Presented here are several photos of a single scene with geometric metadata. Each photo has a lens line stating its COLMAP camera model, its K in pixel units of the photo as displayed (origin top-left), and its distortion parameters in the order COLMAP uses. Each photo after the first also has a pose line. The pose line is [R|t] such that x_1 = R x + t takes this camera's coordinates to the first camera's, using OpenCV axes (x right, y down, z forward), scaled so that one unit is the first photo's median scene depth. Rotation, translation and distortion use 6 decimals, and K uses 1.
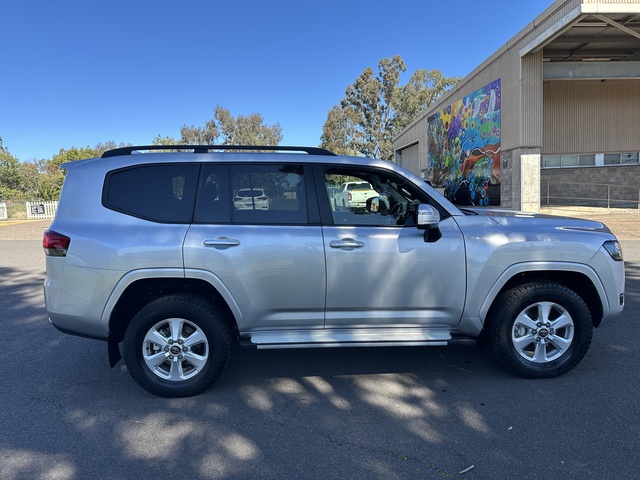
lens RADIAL K [[457.9, 0, 304.9], [0, 457.9, 238.4], [0, 0, 1]] dist [0.017557, -0.034873]
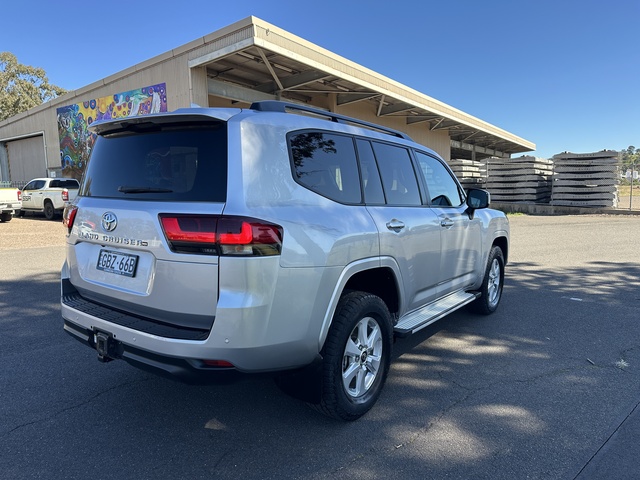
lens RADIAL K [[457.9, 0, 325.0], [0, 457.9, 245.2], [0, 0, 1]] dist [0.017557, -0.034873]
pose [[0.599168, -0.064248, 0.798041, -0.182006], [0.064926, 0.997391, 0.031551, 0.002031], [-0.797986, 0.032909, 0.601776, 0.101819]]
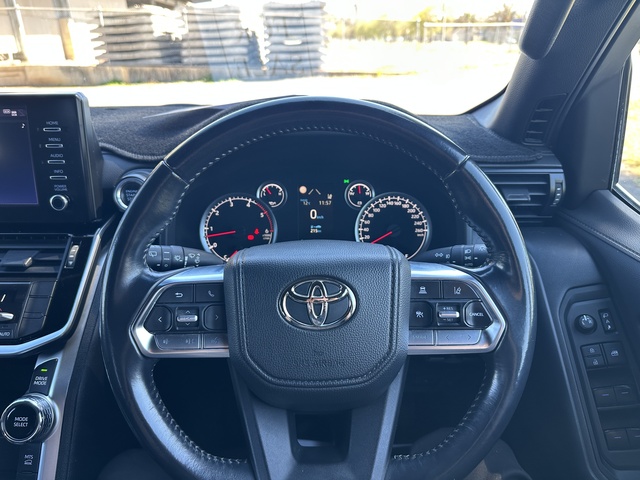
lens RADIAL K [[457.9, 0, 318.2], [0, 457.9, 241.3], [0, 0, 1]] dist [0.017557, -0.034873]
pose [[0.013300, -0.362548, 0.931870, 0.021727], [0.118569, 0.925949, 0.358552, -0.019375], [-0.992857, 0.105722, 0.055302, 0.206778]]
